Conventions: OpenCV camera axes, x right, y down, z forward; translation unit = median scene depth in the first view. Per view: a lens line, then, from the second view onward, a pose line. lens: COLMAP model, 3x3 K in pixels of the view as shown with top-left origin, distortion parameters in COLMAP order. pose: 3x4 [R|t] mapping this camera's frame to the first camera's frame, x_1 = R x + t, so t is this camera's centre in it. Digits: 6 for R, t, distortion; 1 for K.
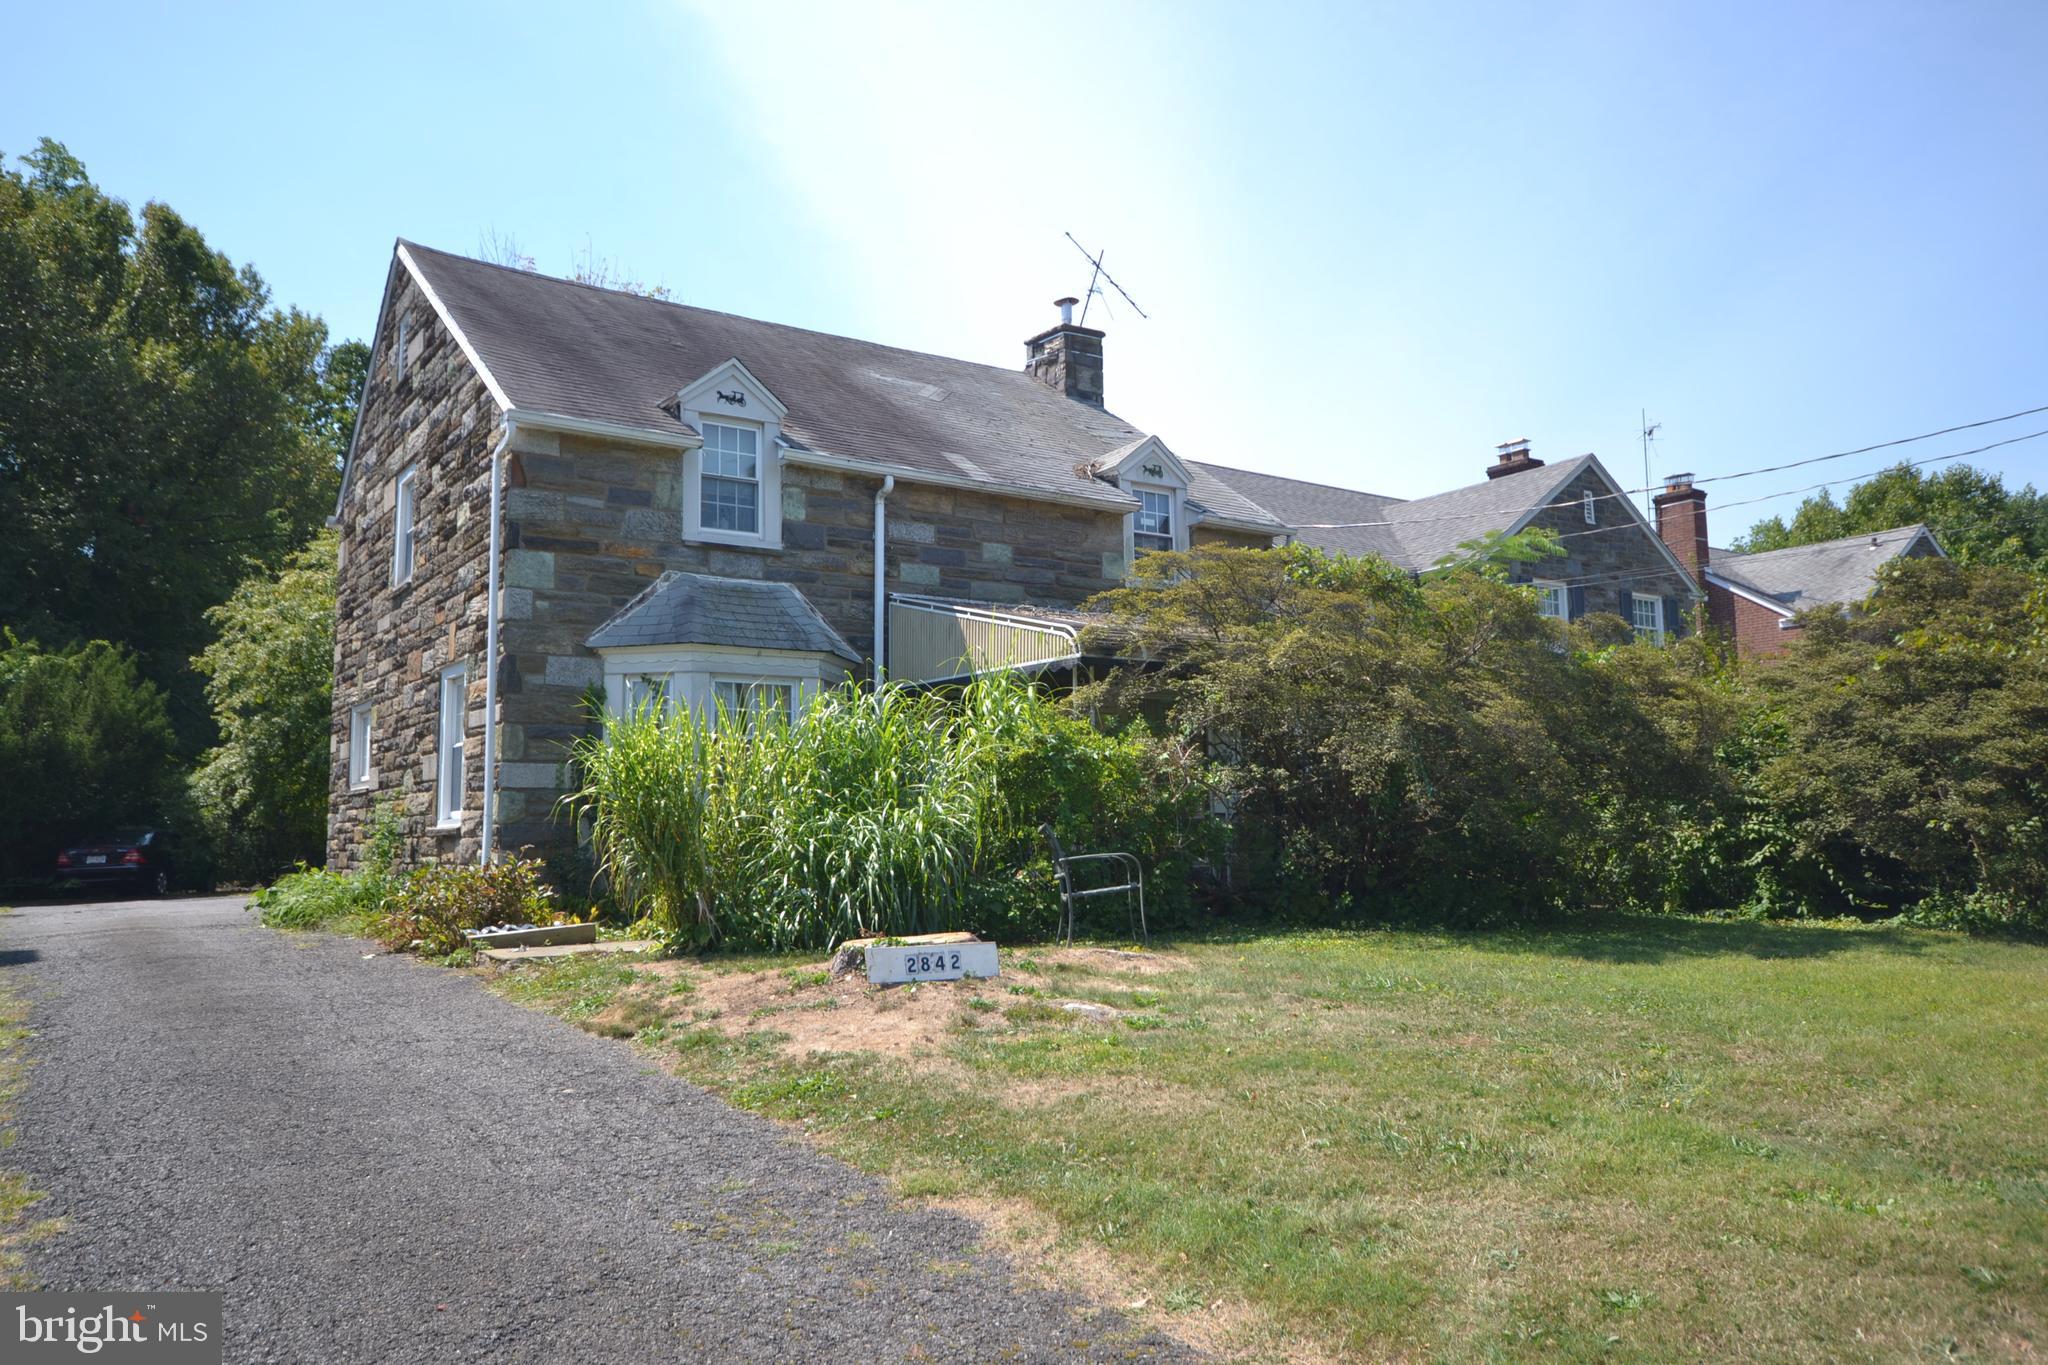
lens RADIAL K [[1465.6, 0, 1023.6], [0, 1465.6, 675.0], [0, 0, 1]] dist [-0.000040, 0.000012]
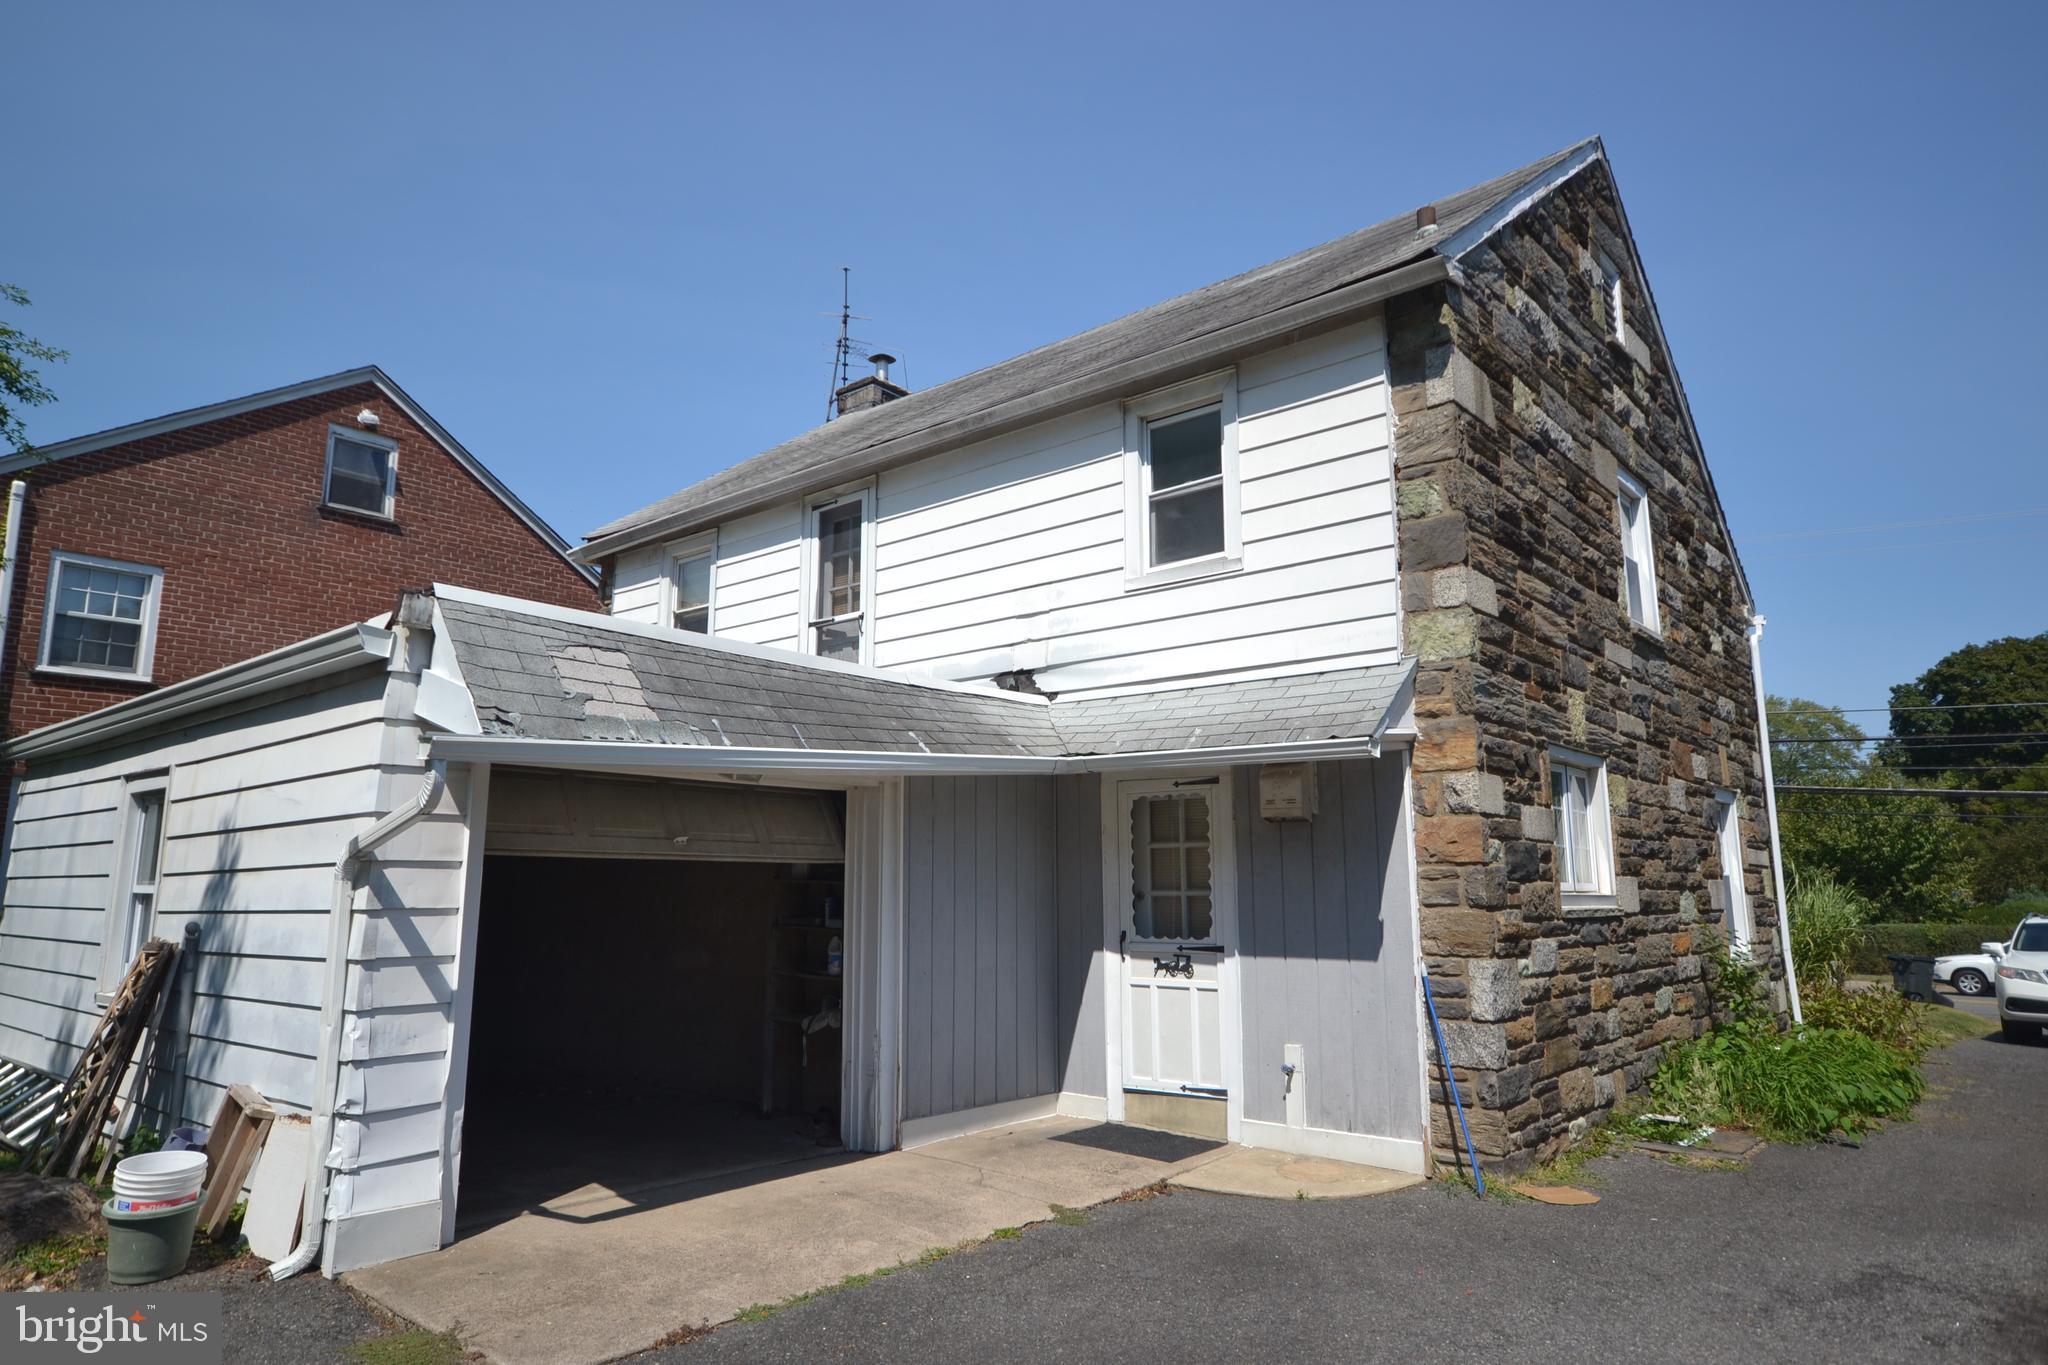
lens RADIAL K [[1233.2, 0, 1023.8], [0, 1233.2, 678.8], [0, 0, 1]] dist [-0.000011, 0.000425]
pose [[-0.254959, 0.182208, 0.949630, -1.020980], [-0.104434, 0.971152, -0.214376, 0.138071], [-0.961296, -0.153831, -0.228575, 1.583919]]
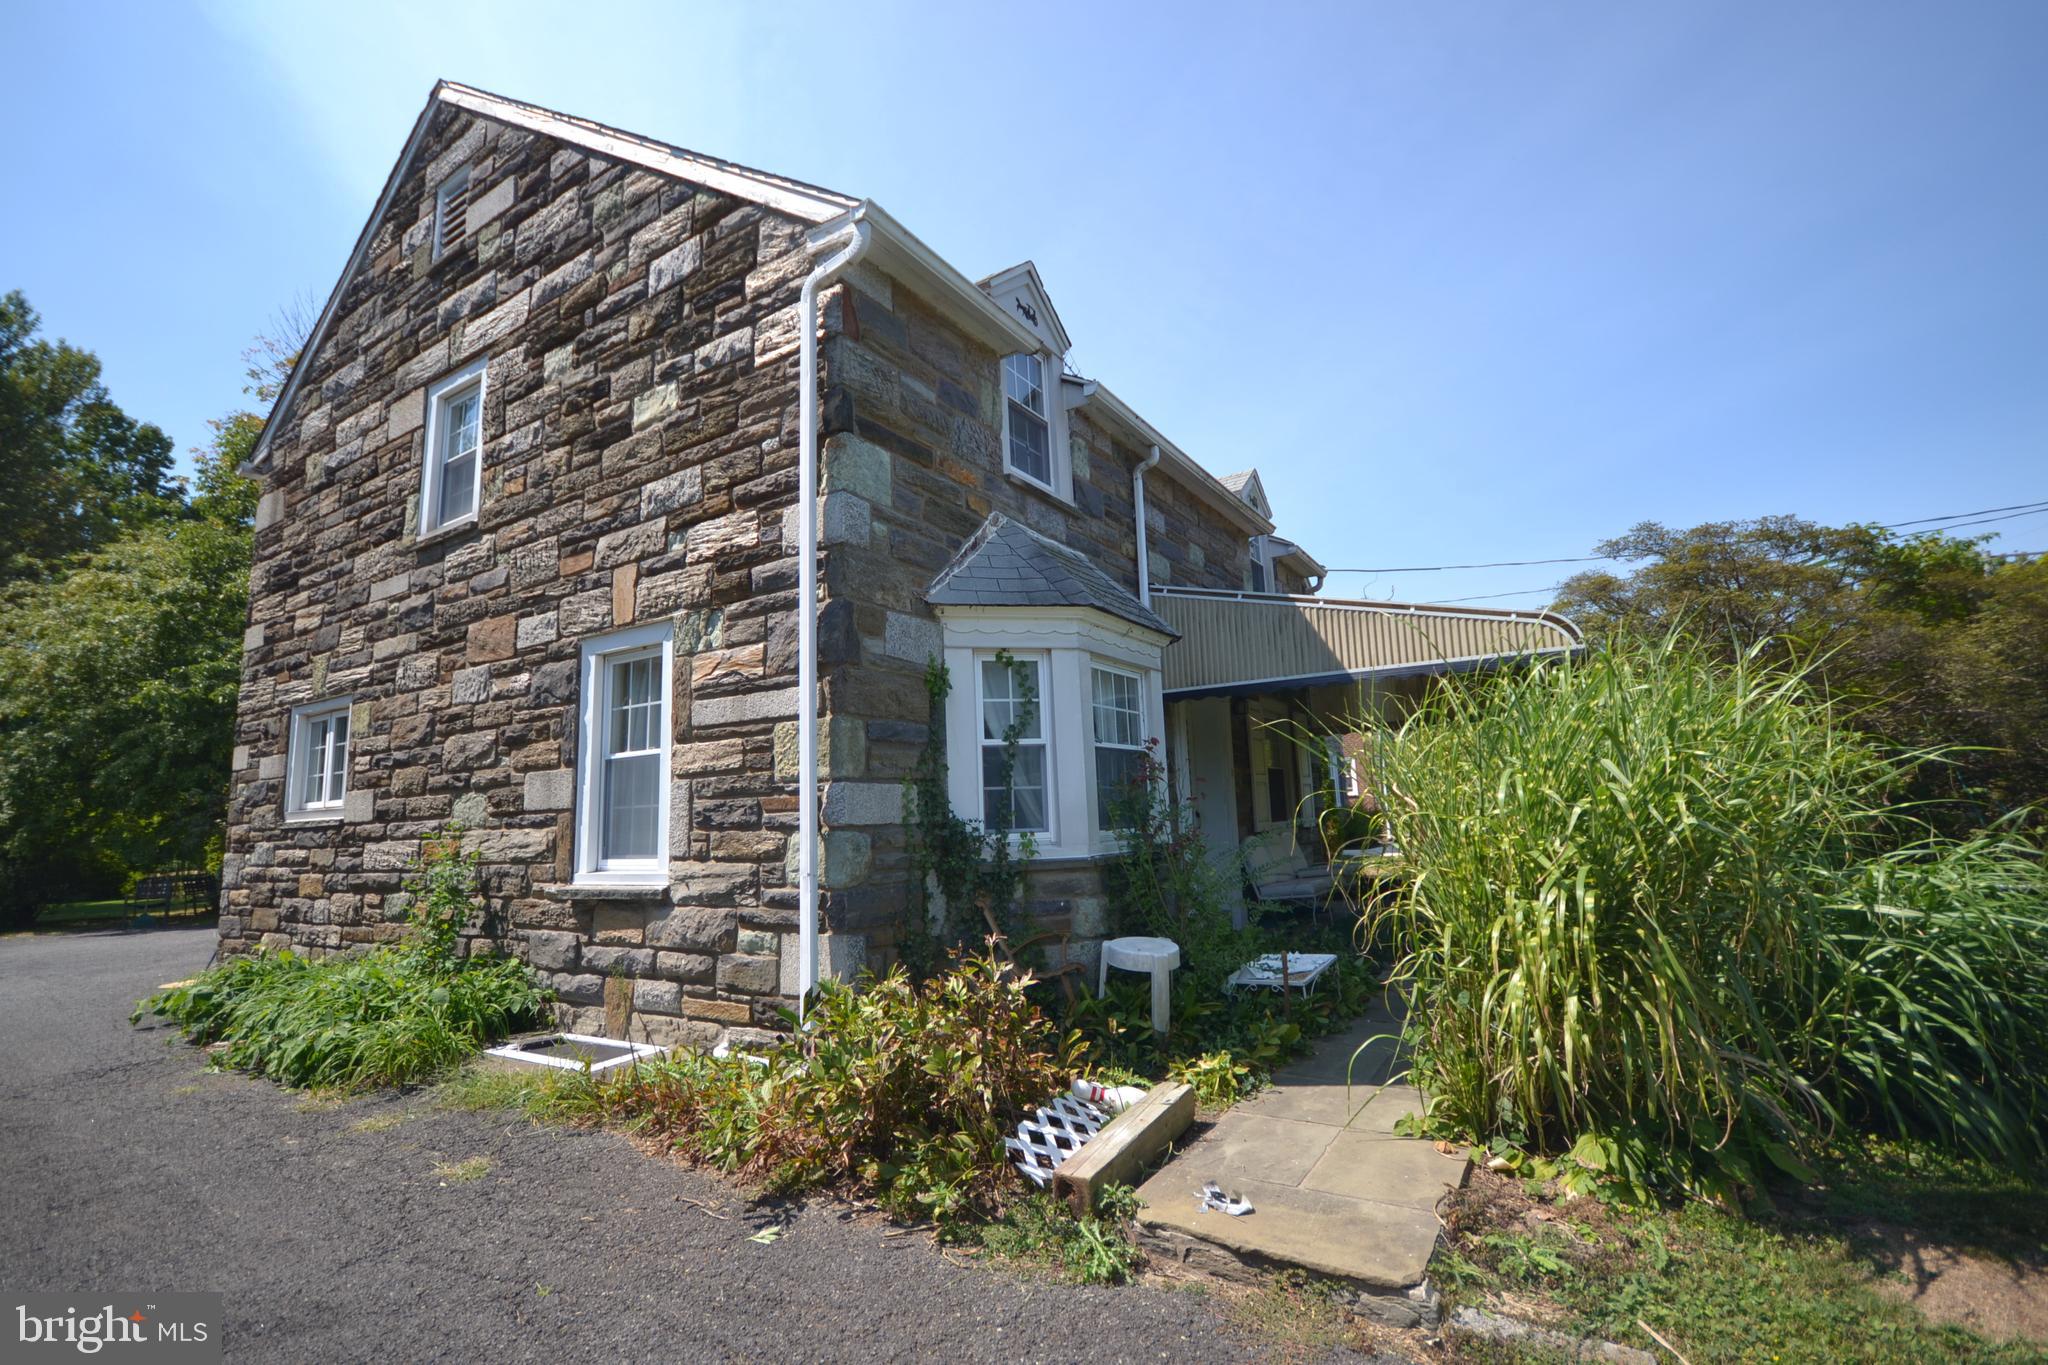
lens RADIAL K [[911.1, 0, 1015.6], [0, 911.1, 674.5], [0, 0, 1]] dist [-0.002845, -0.001294]
pose [[0.923151, 0.039572, 0.382396, -0.370782], [-0.018581, 0.998118, -0.058431, 0.031513], [-0.383989, 0.046835, 0.922149, 0.546728]]
